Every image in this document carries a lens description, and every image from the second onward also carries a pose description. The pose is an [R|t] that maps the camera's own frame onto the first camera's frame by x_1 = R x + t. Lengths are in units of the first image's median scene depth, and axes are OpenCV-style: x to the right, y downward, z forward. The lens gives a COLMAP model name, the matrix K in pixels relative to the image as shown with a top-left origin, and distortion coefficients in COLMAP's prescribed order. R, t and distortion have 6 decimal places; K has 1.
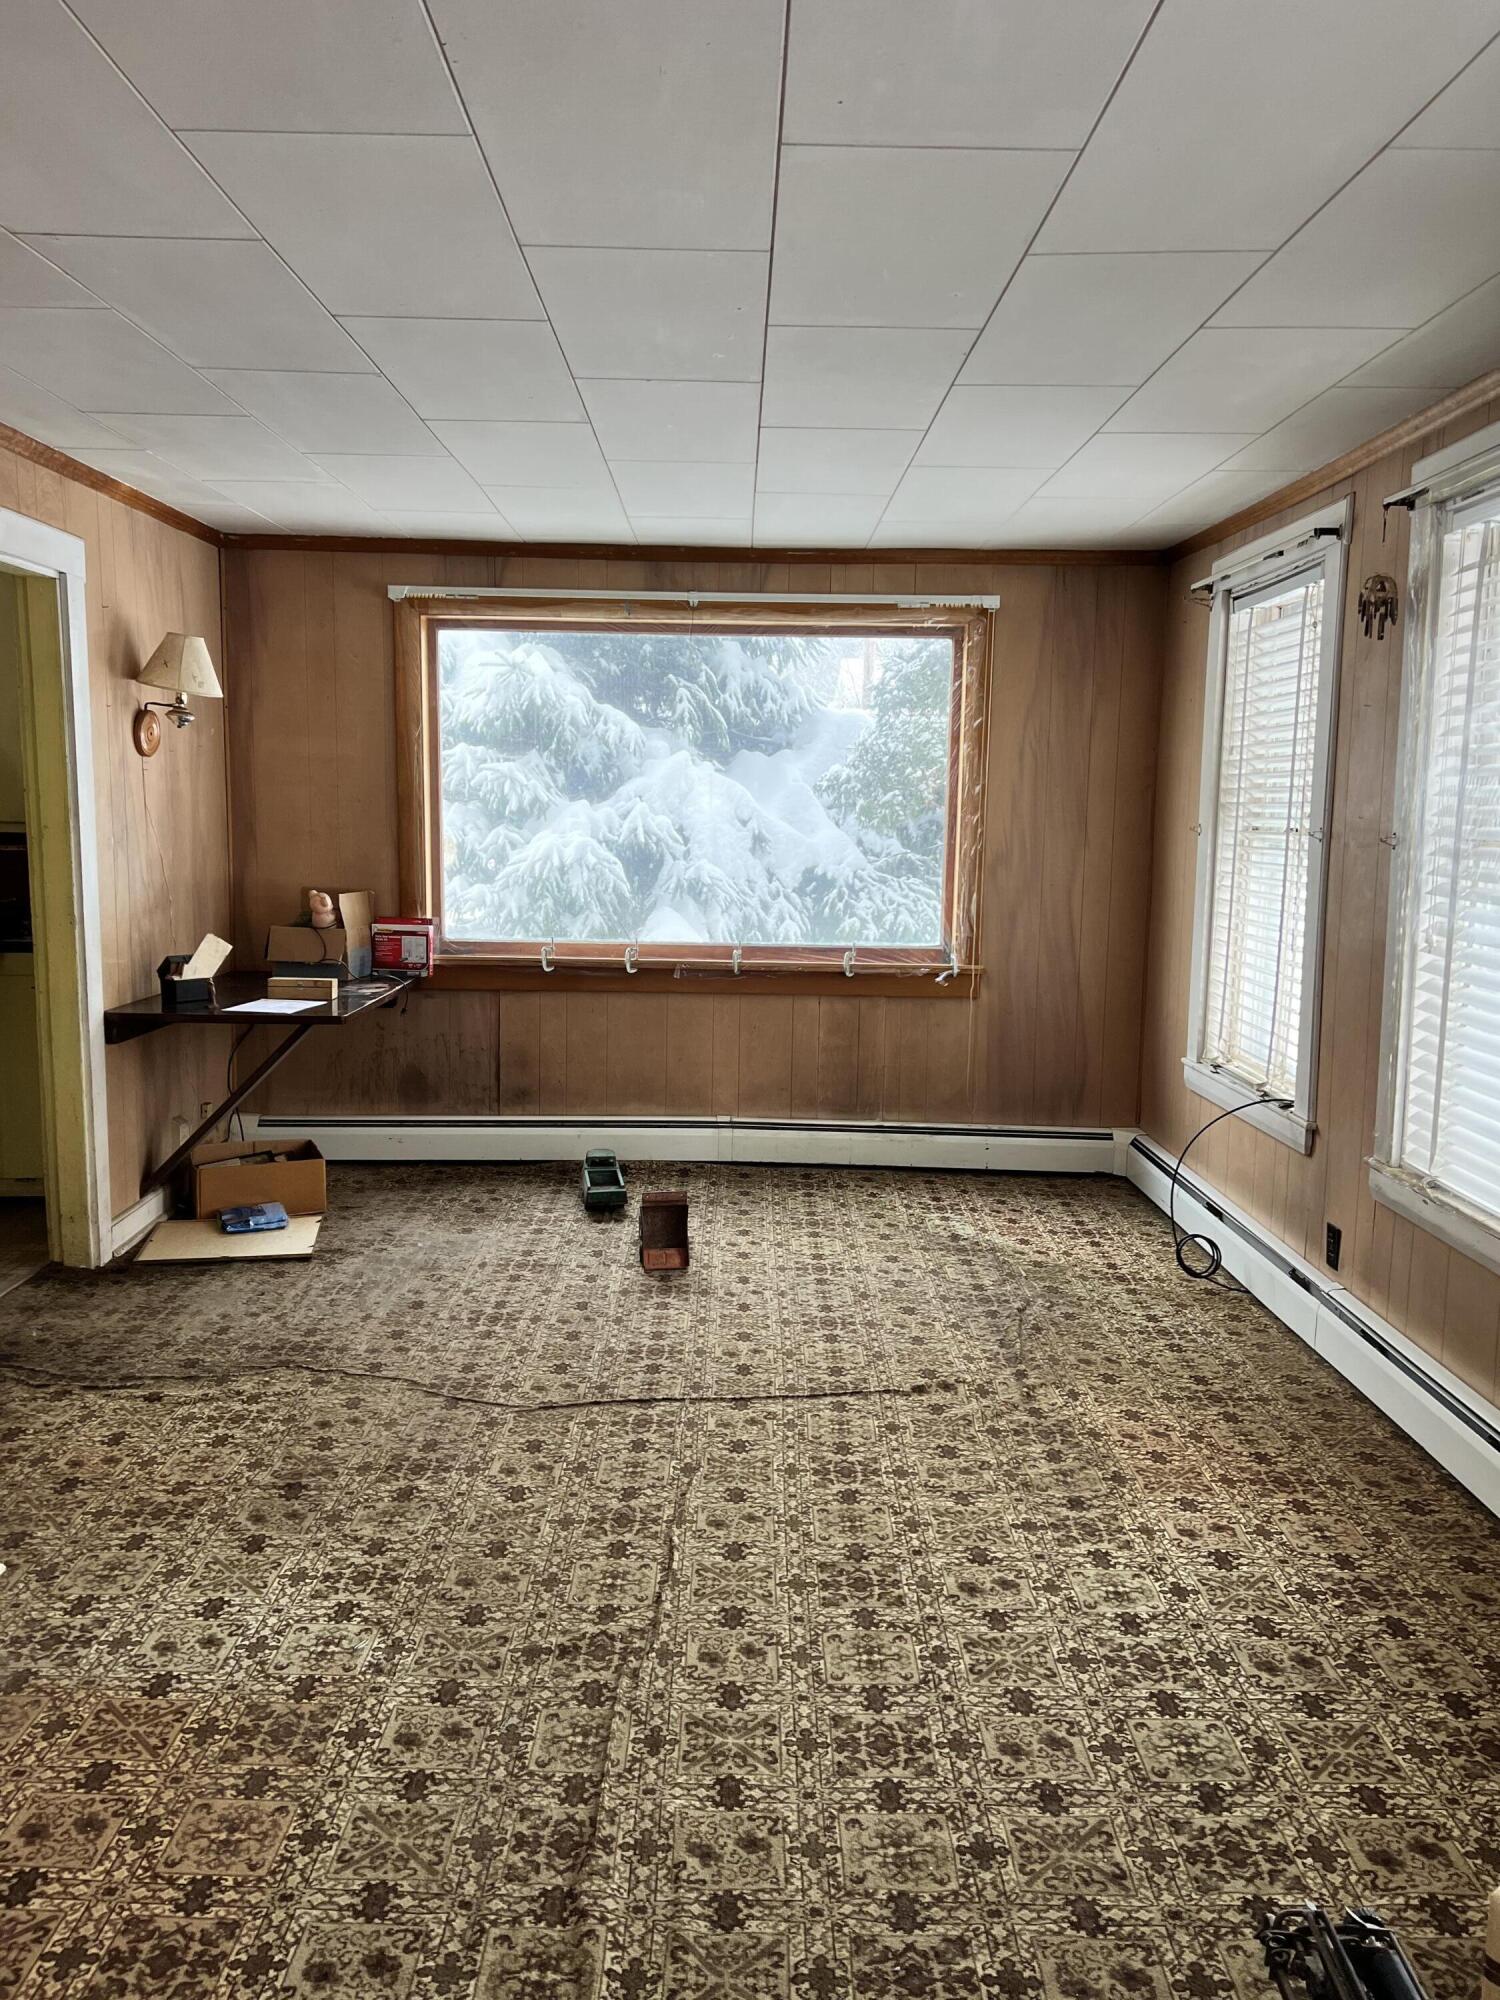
lens RADIAL K [[1495.1, 0, 745.2], [0, 1495.1, 1006.3], [0, 0, 1]] dist [0.011075, 0.000702]
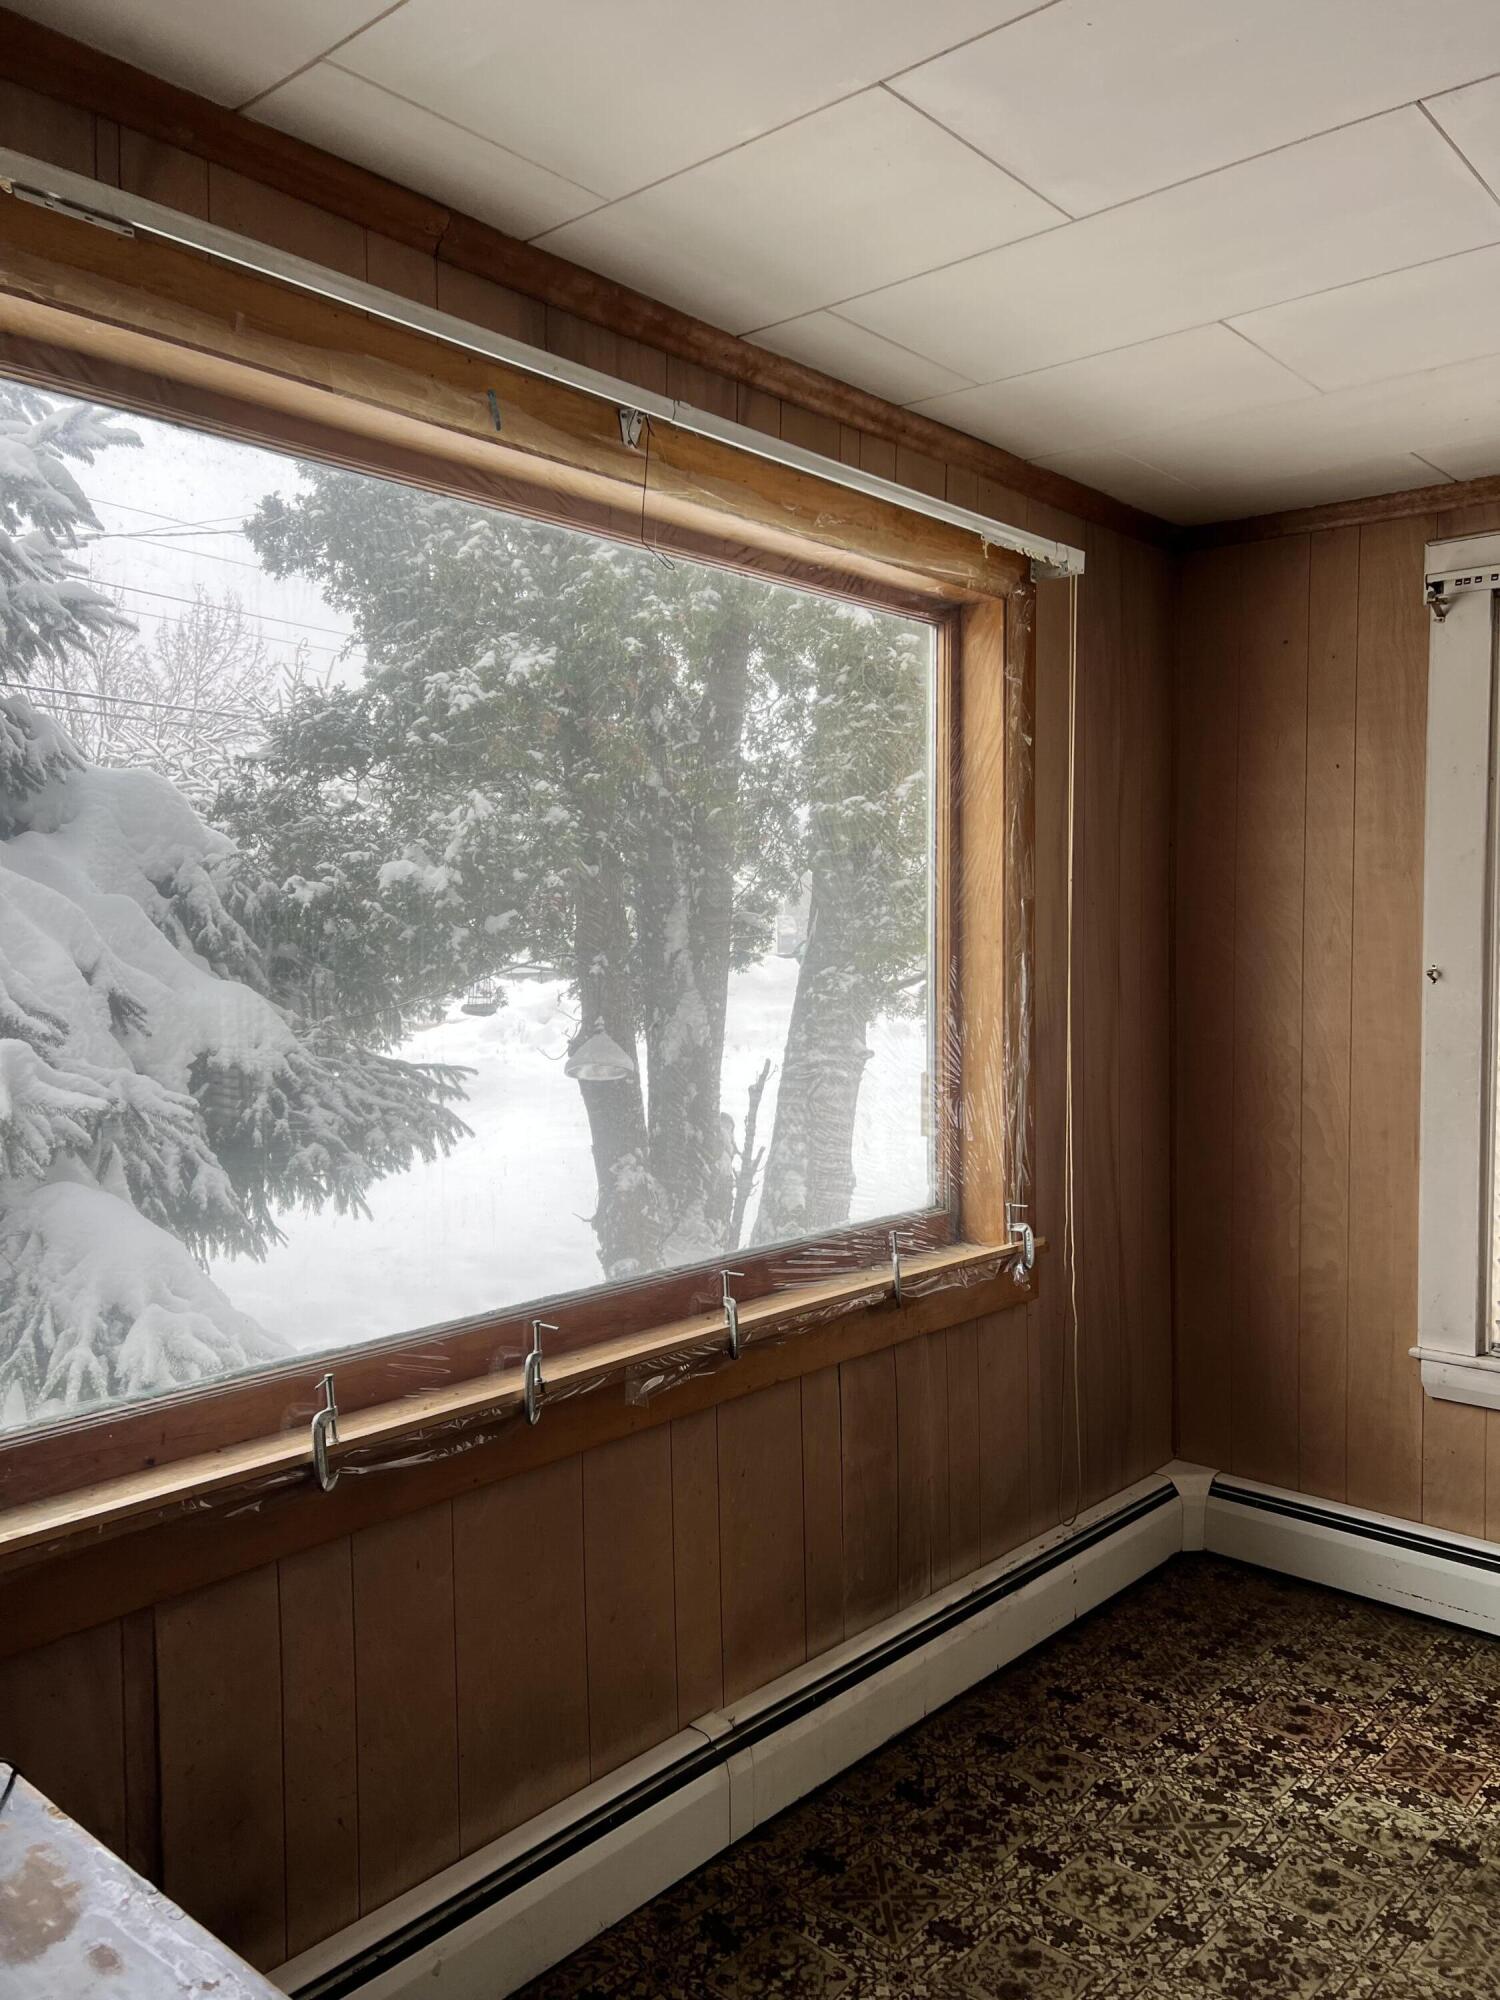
lens RADIAL K [[1495.1, 0, 757.5], [0, 1495.1, 989.8], [0, 0, 1]] dist [0.011075, 0.000702]
pose [[0.659096, -0.044693, 0.750729, -0.321857], [0.106567, 0.993710, -0.034401, -0.114042], [-0.744470, 0.102676, 0.659714, 0.760020]]
